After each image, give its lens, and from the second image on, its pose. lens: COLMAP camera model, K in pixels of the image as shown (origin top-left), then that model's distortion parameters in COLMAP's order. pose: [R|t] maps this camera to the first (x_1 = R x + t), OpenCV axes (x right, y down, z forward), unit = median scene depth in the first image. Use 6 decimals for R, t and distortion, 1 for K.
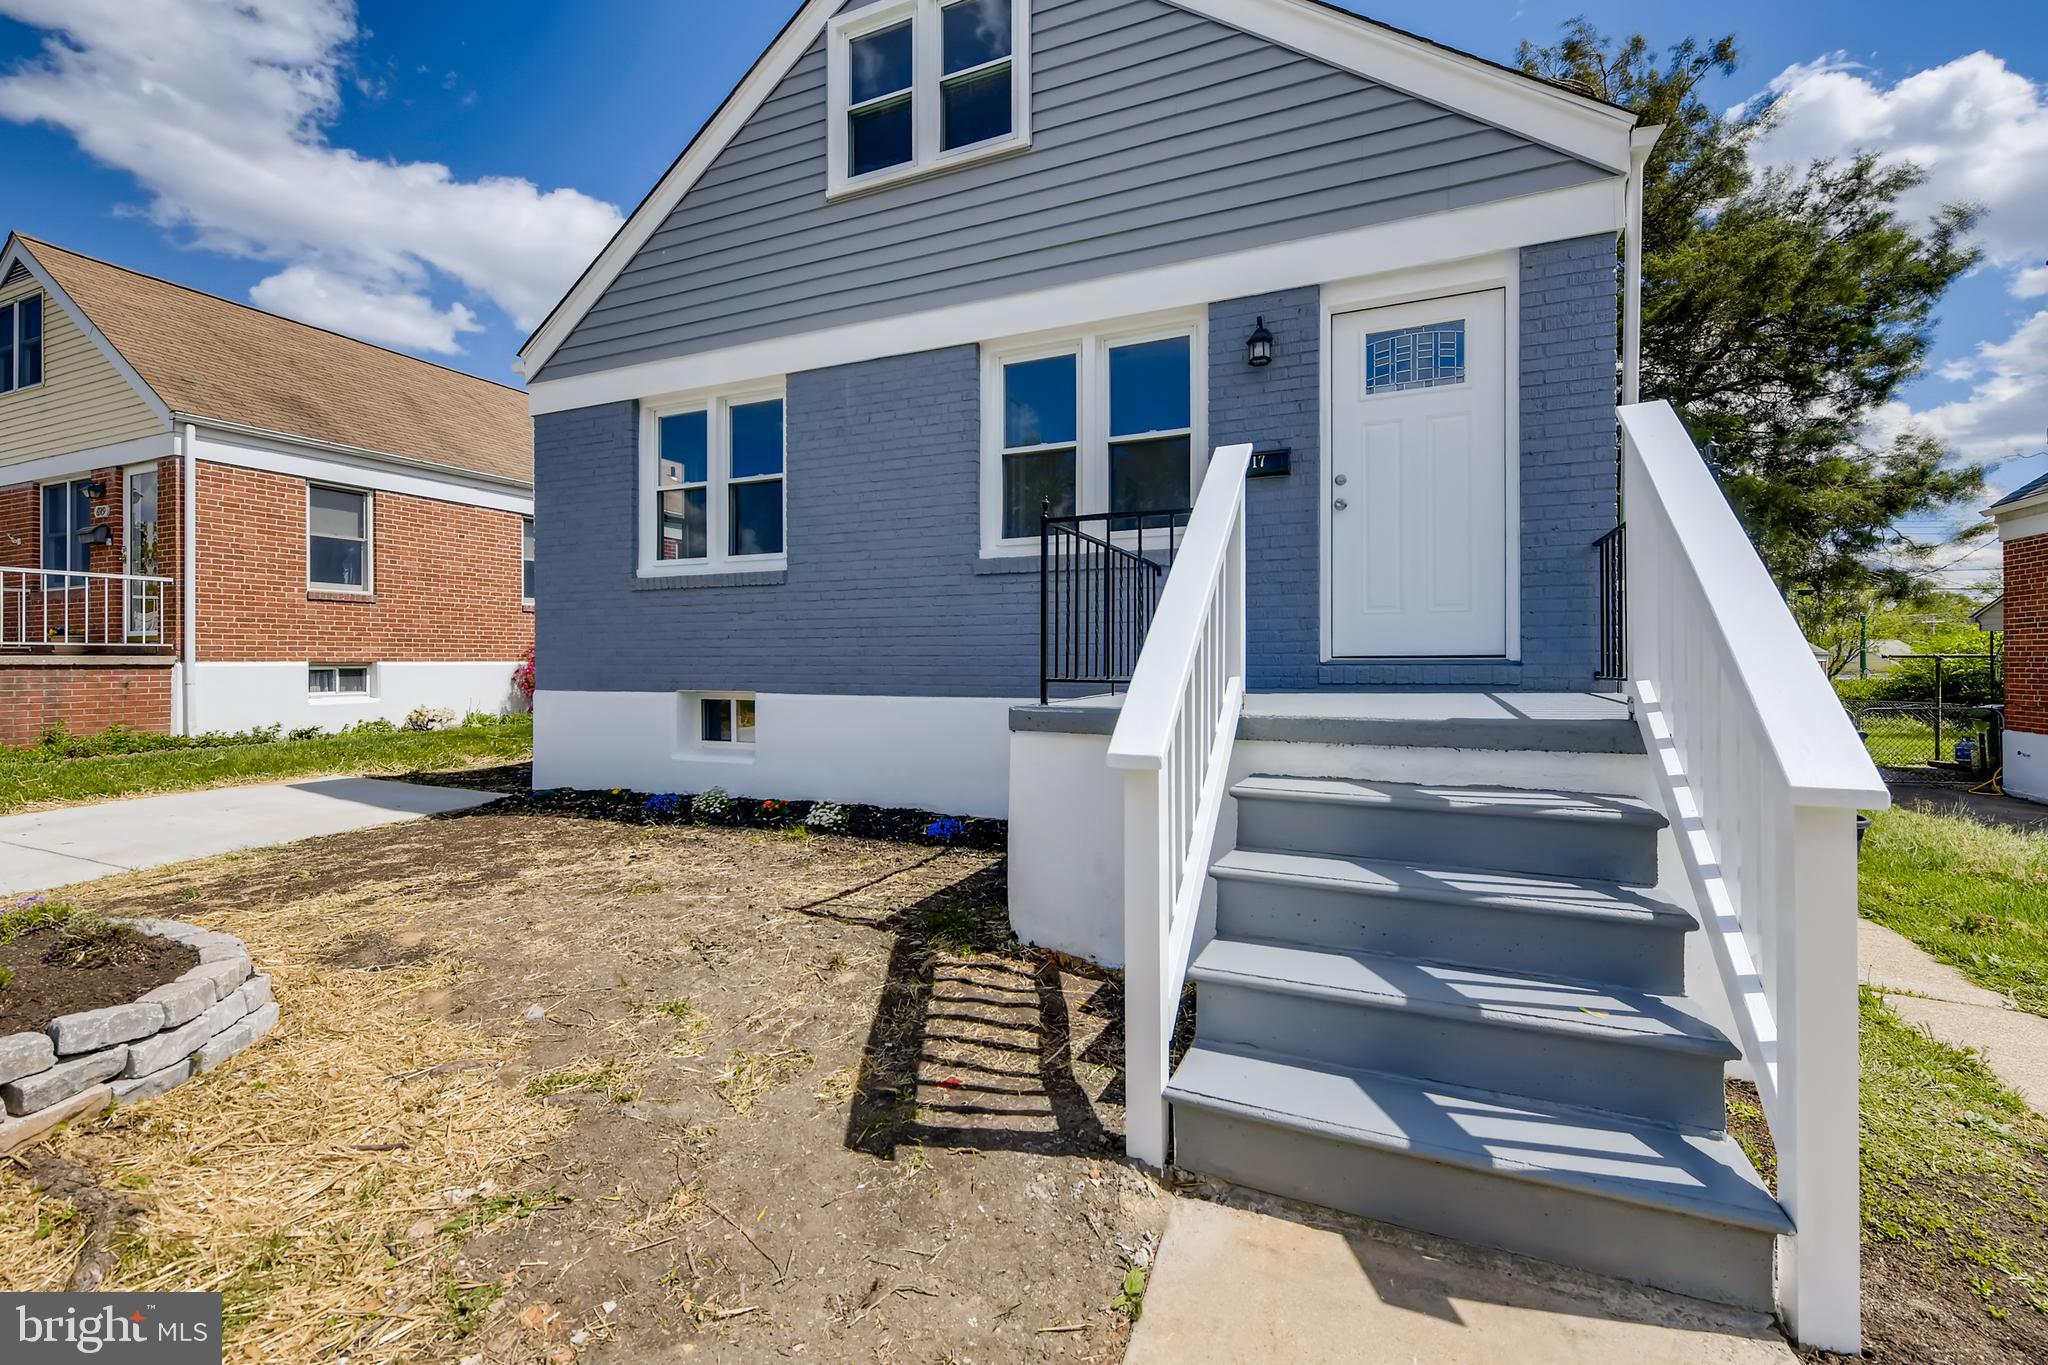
lens RADIAL K [[844.0, 0, 1038.4], [0, 844.0, 671.9], [0, 0, 1]] dist [0.001708, -0.000222]
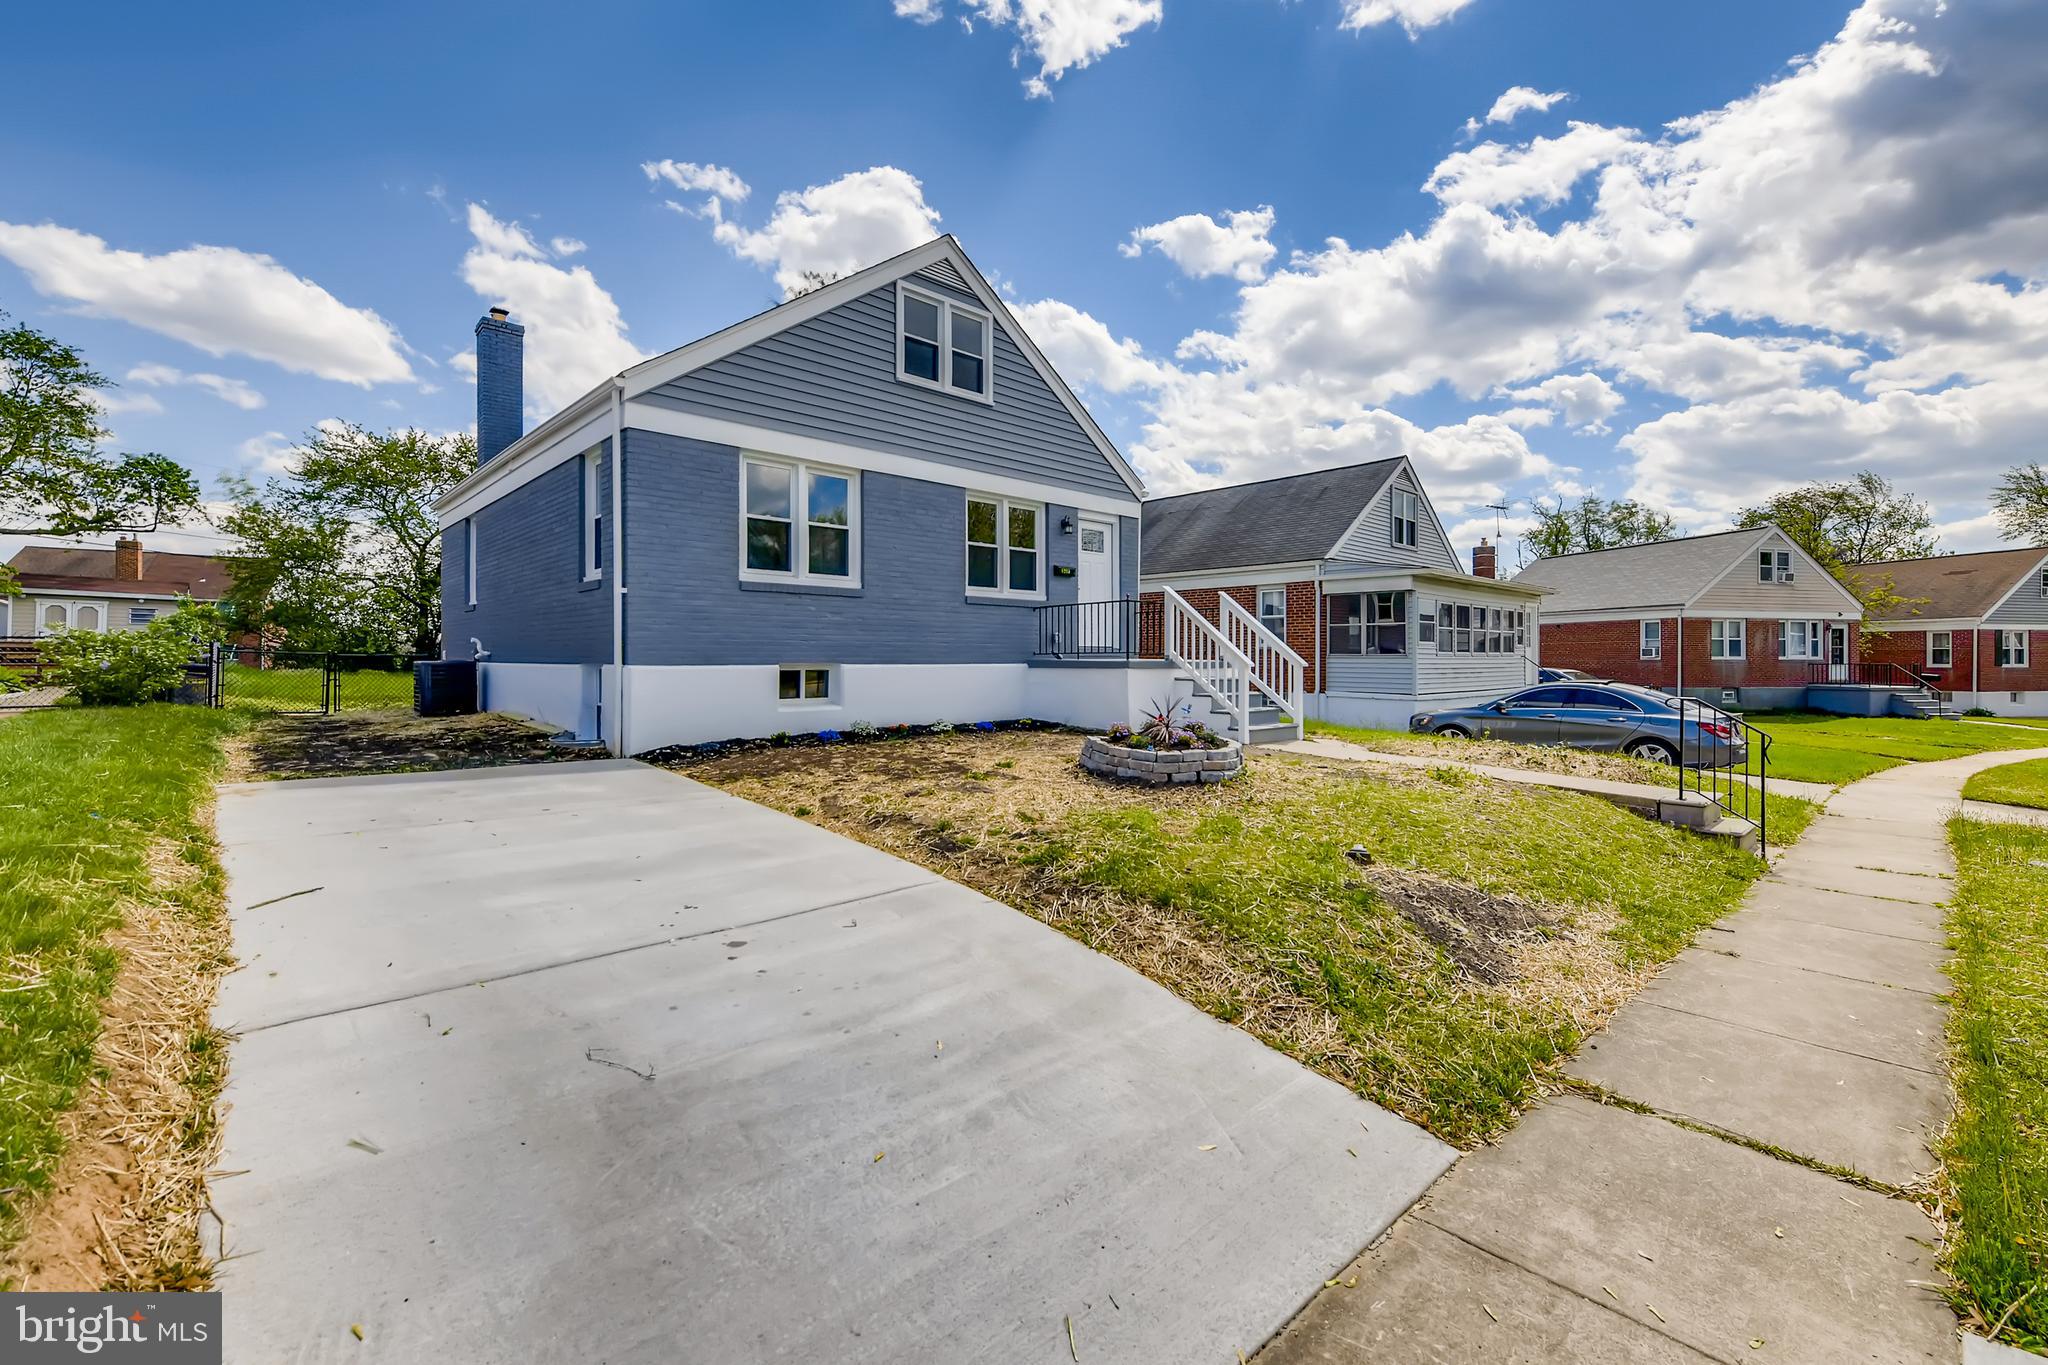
lens RADIAL K [[844.0, 0, 1038.4], [0, 844.0, 671.9], [0, 0, 1]] dist [0.001708, -0.000222]
pose [[0.398360, -0.010807, 0.917166, -1.793010], [0.006704, 0.999938, 0.008871, 0.030412], [-0.917205, 0.002615, 0.398407, 0.040331]]
